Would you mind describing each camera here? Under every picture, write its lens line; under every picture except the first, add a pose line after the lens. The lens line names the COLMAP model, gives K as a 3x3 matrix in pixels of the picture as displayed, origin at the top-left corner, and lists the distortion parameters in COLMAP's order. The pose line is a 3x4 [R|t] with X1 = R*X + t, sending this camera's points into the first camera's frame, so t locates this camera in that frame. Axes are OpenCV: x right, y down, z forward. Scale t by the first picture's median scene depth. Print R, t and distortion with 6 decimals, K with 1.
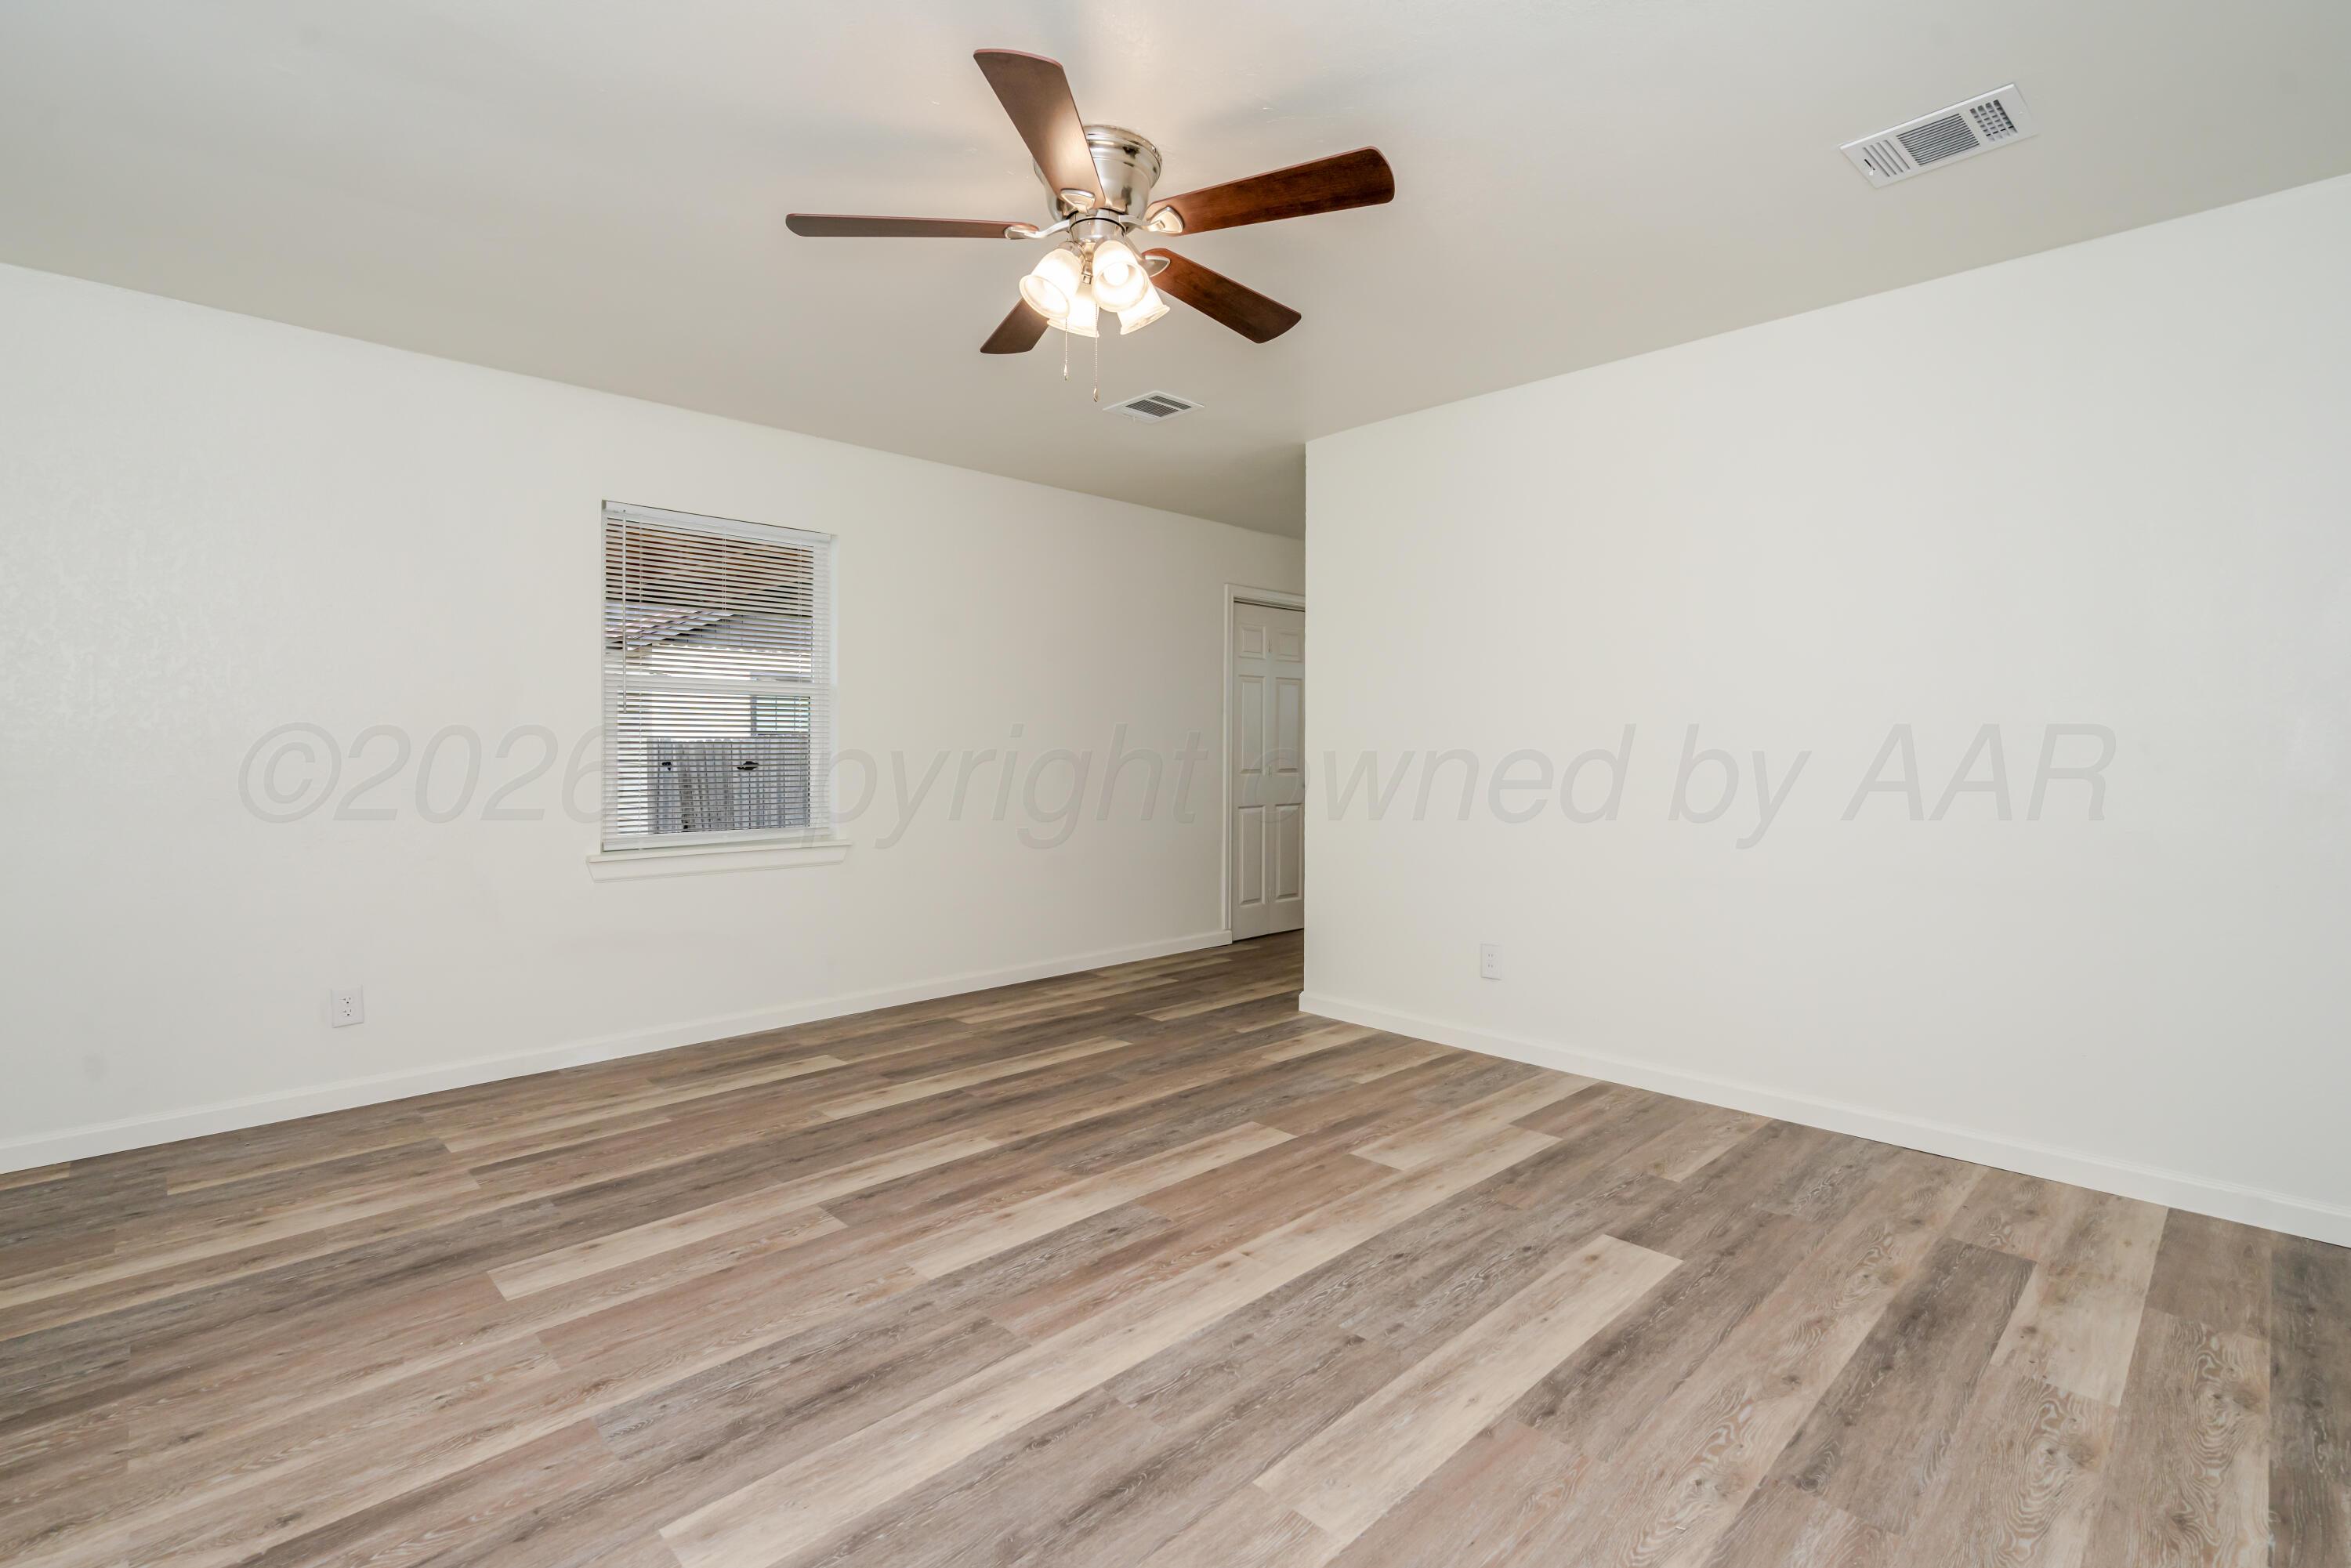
lens RADIAL K [[1065.2, 0, 1168.4], [0, 1065.2, 747.1], [0, 0, 1]] dist [-0.002153, 0.000704]
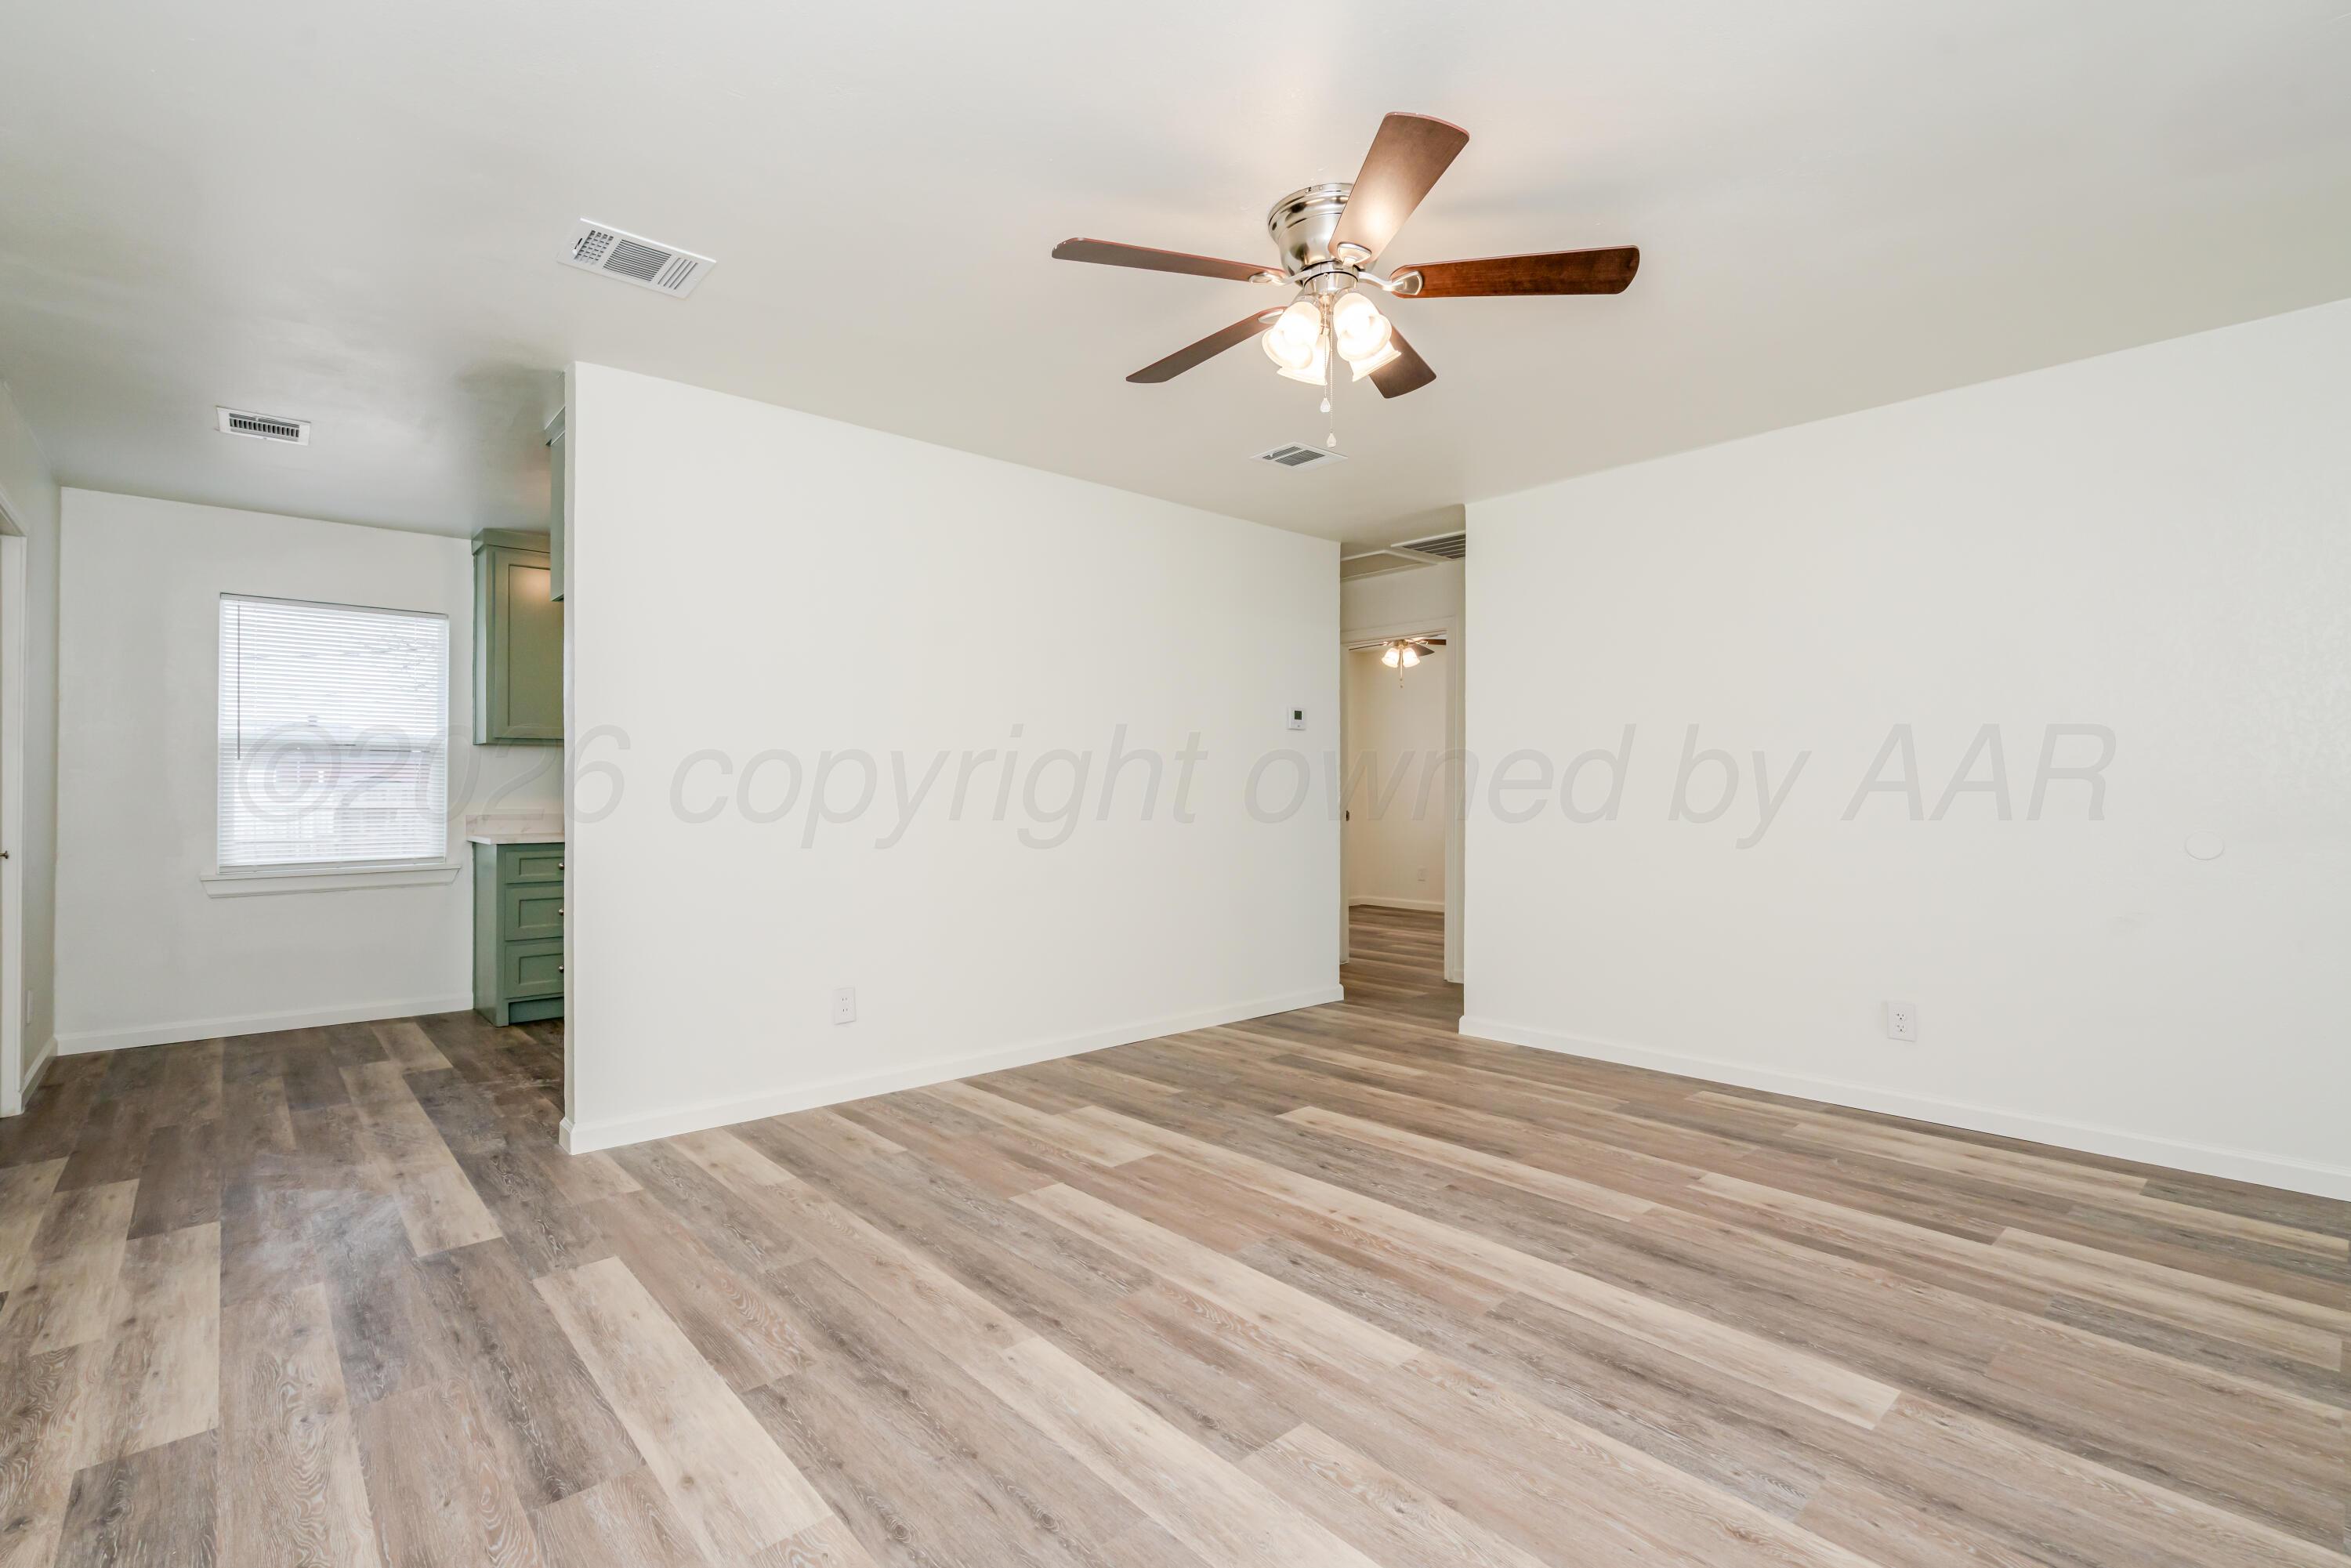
lens RADIAL K [[1072.7, 0, 1165.3], [0, 1072.7, 806.9], [0, 0, 1]] dist [-0.002289, 0.000834]
pose [[0.043782, -0.014122, 0.998941, -1.068491], [0.000441, 0.999900, 0.014117, 0.012164], [-0.999041, -0.000177, 0.043784, 1.090072]]
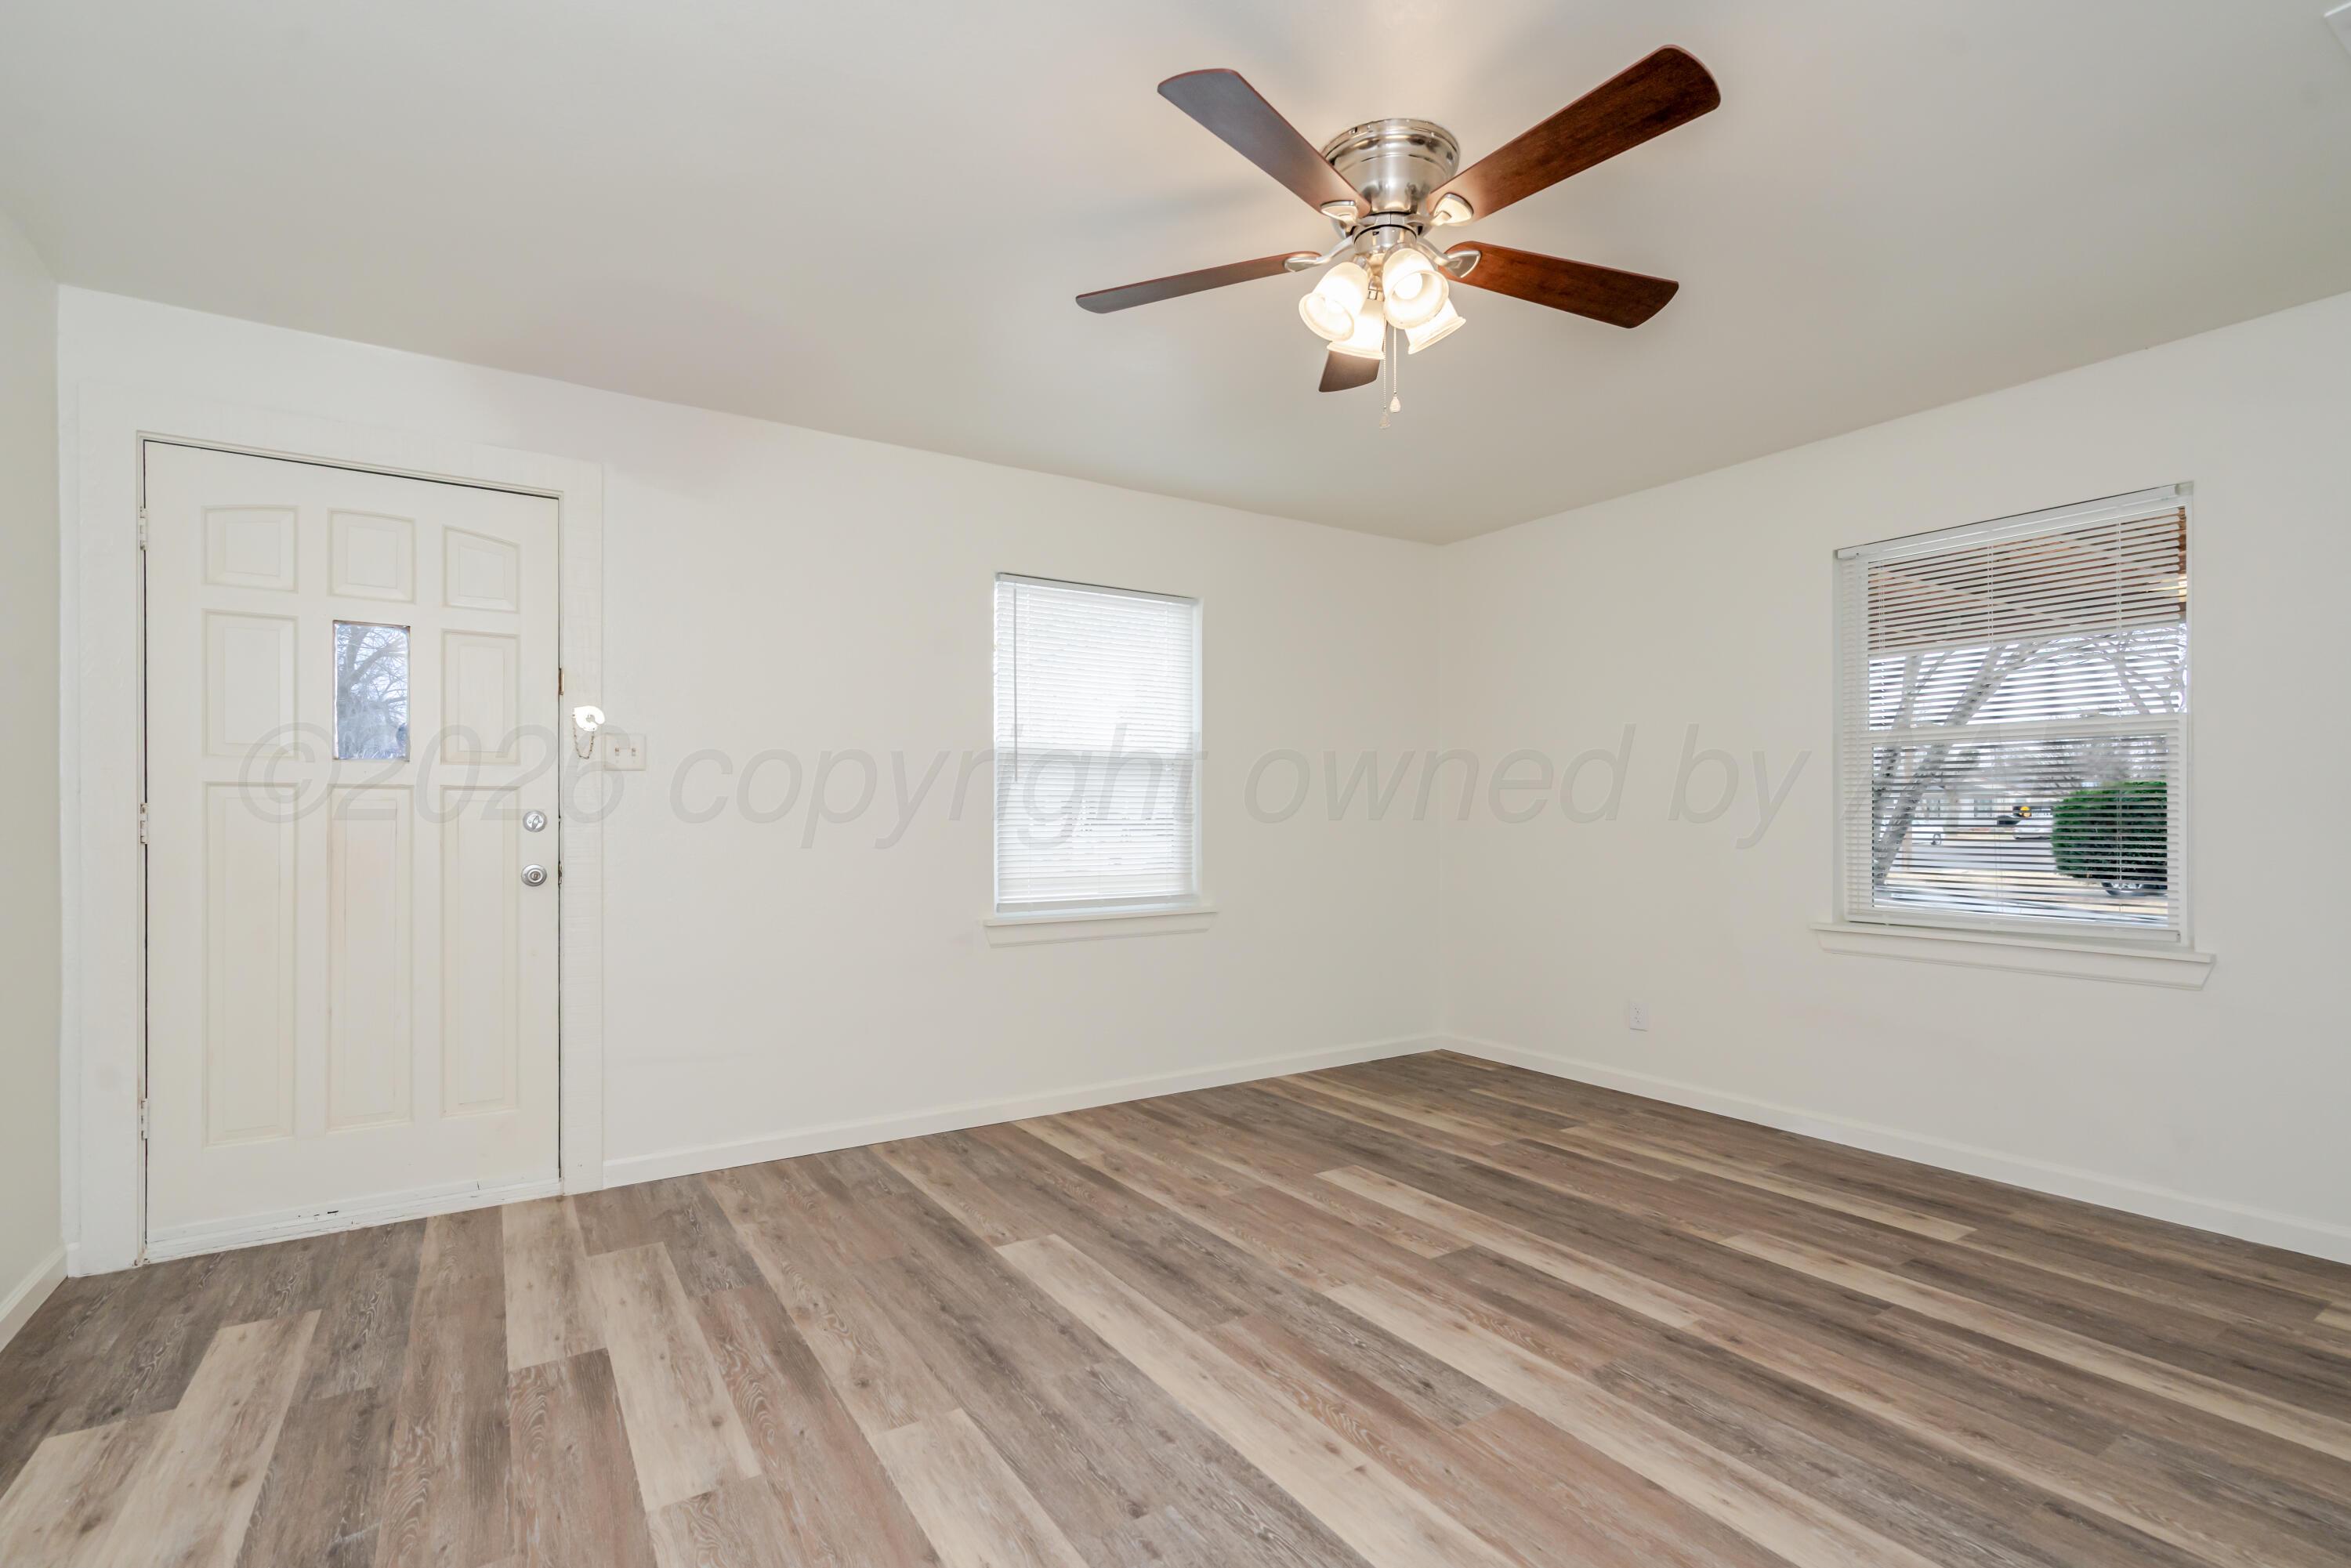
lens RADIAL K [[1072.7, 0, 1165.3], [0, 1072.7, 806.9], [0, 0, 1]] dist [-0.002289, 0.000834]
pose [[-0.197993, -0.007229, -0.980177, 0.826917], [0.005928, 0.999946, -0.008572, 0.005711], [0.980185, -0.007508, -0.197940, 0.980006]]
